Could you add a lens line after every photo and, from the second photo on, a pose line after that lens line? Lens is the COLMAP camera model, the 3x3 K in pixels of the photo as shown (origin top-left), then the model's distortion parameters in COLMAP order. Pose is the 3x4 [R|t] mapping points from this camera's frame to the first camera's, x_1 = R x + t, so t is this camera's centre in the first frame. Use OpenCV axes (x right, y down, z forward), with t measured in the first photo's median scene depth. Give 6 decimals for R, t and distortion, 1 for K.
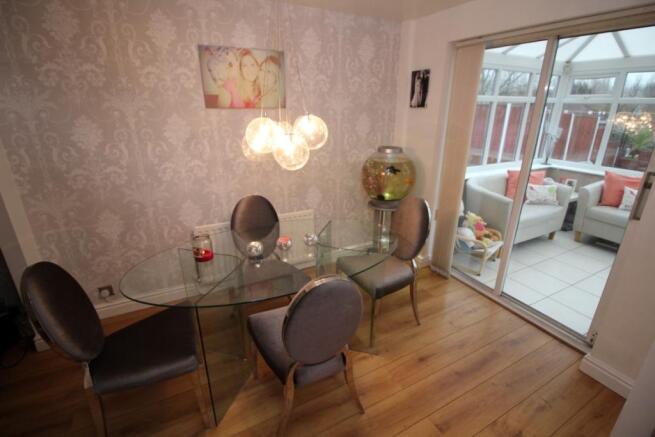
lens RADIAL K [[306.5, 0, 326.3], [0, 306.5, 216.2], [0, 0, 1]] dist [-0.000689, -0.014278]
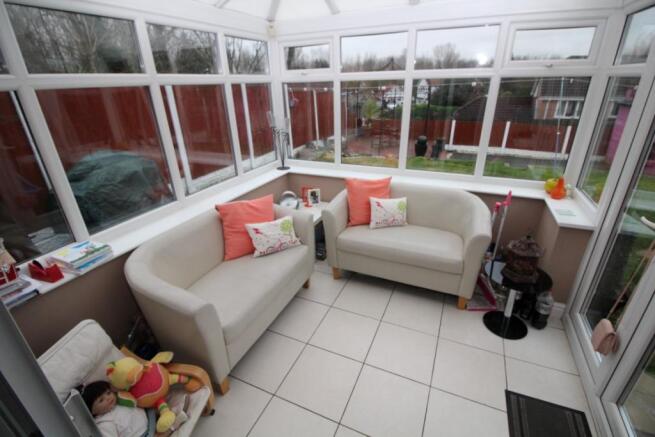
lens RADIAL K [[307.6, 0, 329.0], [0, 307.6, 216.8], [0, 0, 1]] dist [-0.000864, -0.013854]
pose [[0.781052, -0.270175, 0.562995, 0.756966], [0.236049, 0.962406, 0.134373, -0.280940], [-0.578133, 0.027942, 0.815464, 0.711941]]
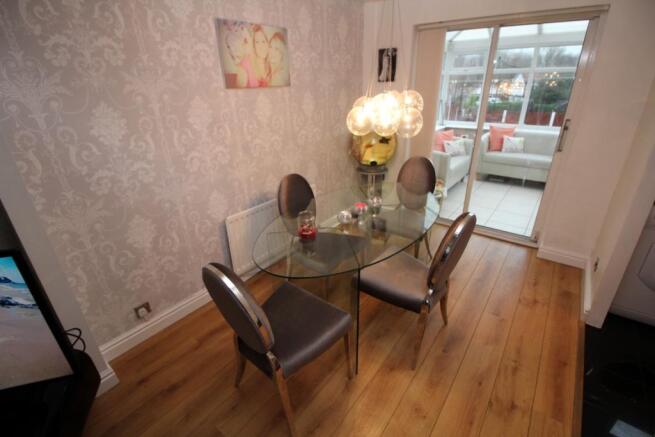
lens RADIAL K [[307.6, 0, 329.0], [0, 307.6, 216.8], [0, 0, 1]] dist [-0.000864, -0.013854]
pose [[0.906673, -0.192142, 0.375534, -0.538497], [0.165523, 0.980892, 0.102243, -0.013661], [-0.388004, -0.030542, 0.921152, 0.004107]]
